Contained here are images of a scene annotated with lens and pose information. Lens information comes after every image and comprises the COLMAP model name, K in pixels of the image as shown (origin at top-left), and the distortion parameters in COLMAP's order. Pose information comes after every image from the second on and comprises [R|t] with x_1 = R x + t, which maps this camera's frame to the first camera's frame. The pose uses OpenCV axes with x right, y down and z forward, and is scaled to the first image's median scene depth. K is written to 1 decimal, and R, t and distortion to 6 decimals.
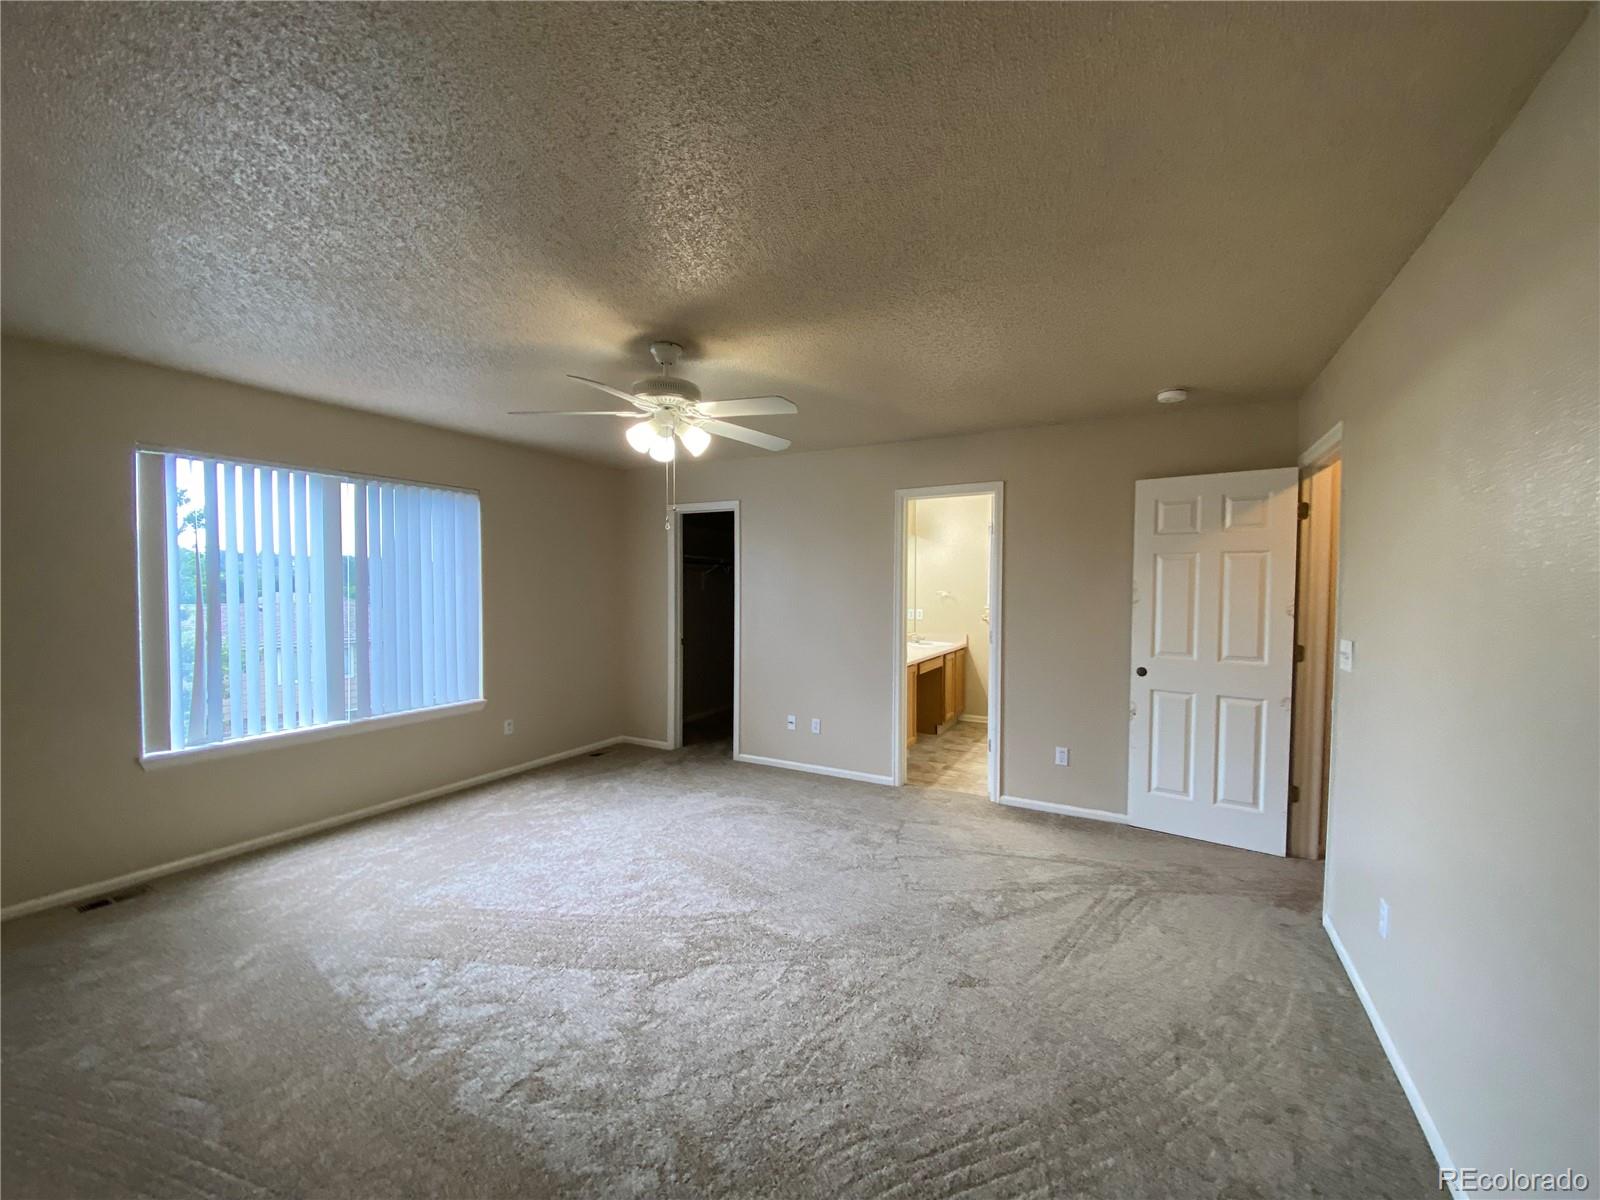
lens RADIAL K [[647.9, 0, 794.6], [0, 647.9, 603.8], [0, 0, 1]] dist [-0.003044, -0.004251]
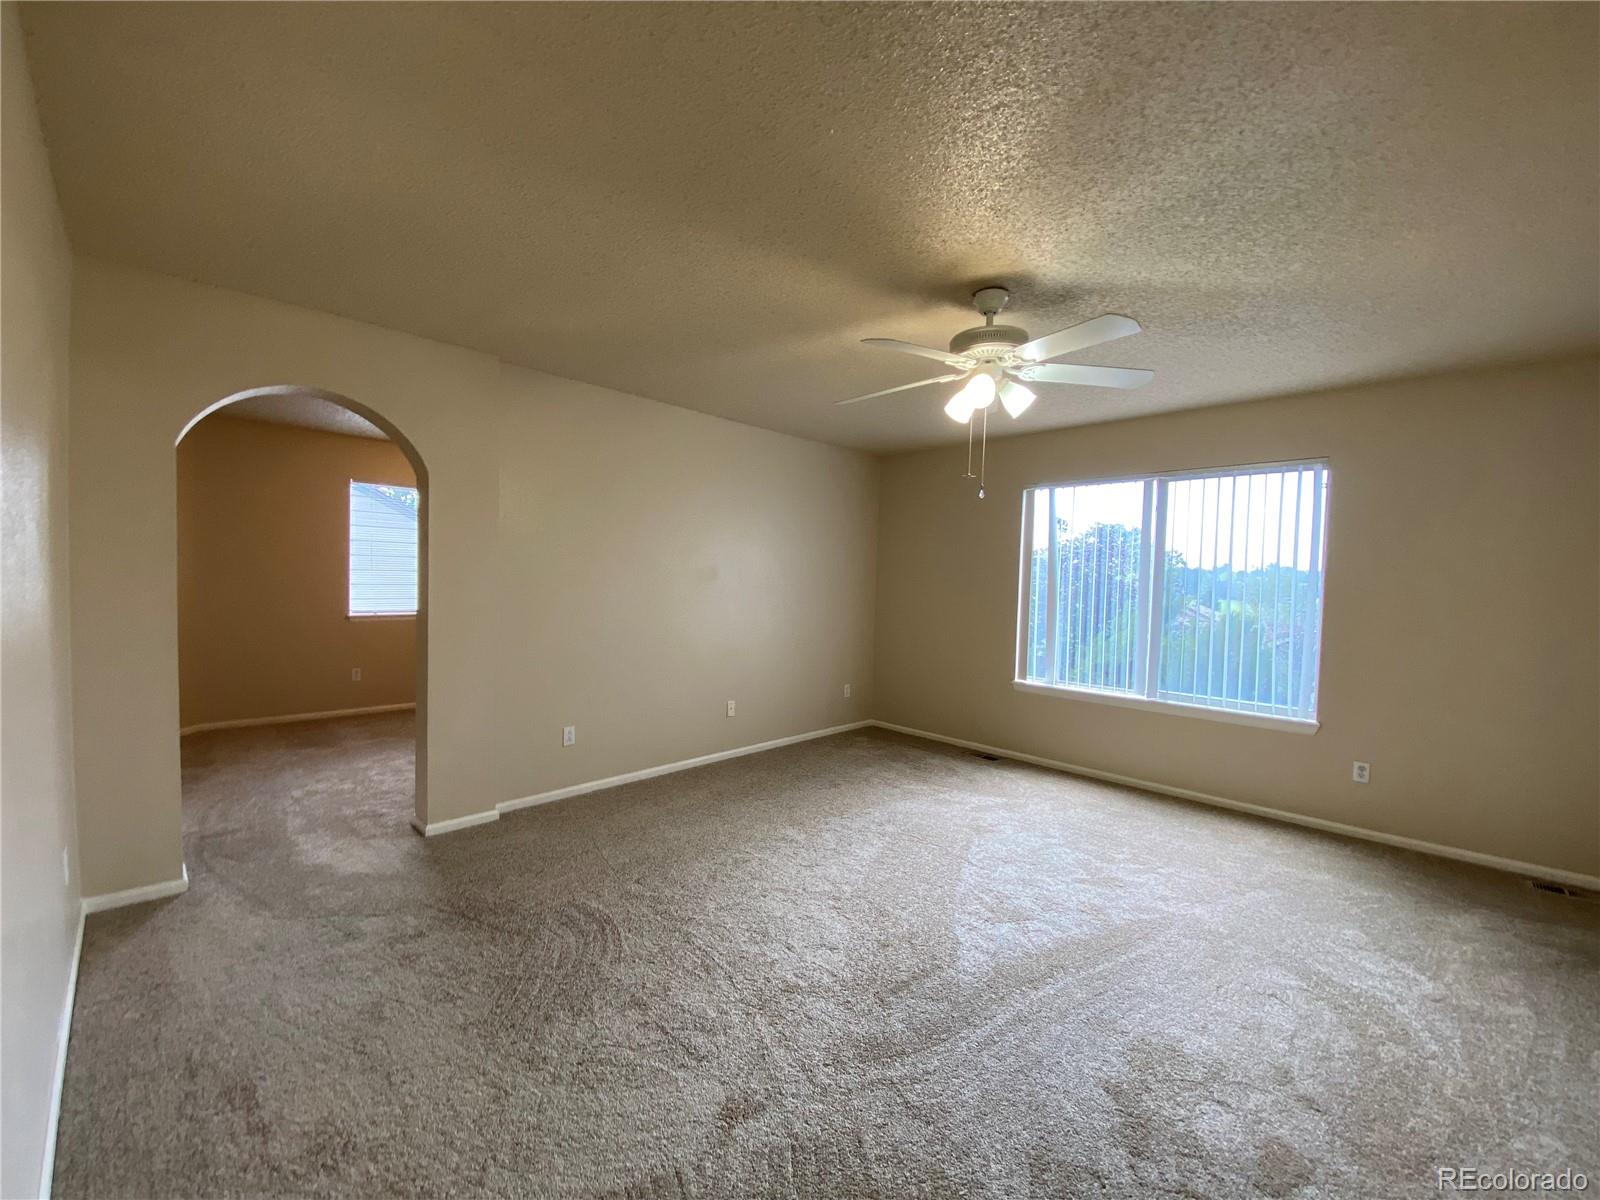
lens RADIAL K [[652.4, 0, 795.1], [0, 652.4, 600.6], [0, 0, 1]] dist [-0.009960, -0.003922]
pose [[-0.292976, 0.022541, -0.955854, 0.639605], [-0.054264, 0.997719, 0.040161, 0.004799], [0.954579, 0.063635, -0.291085, 0.872210]]
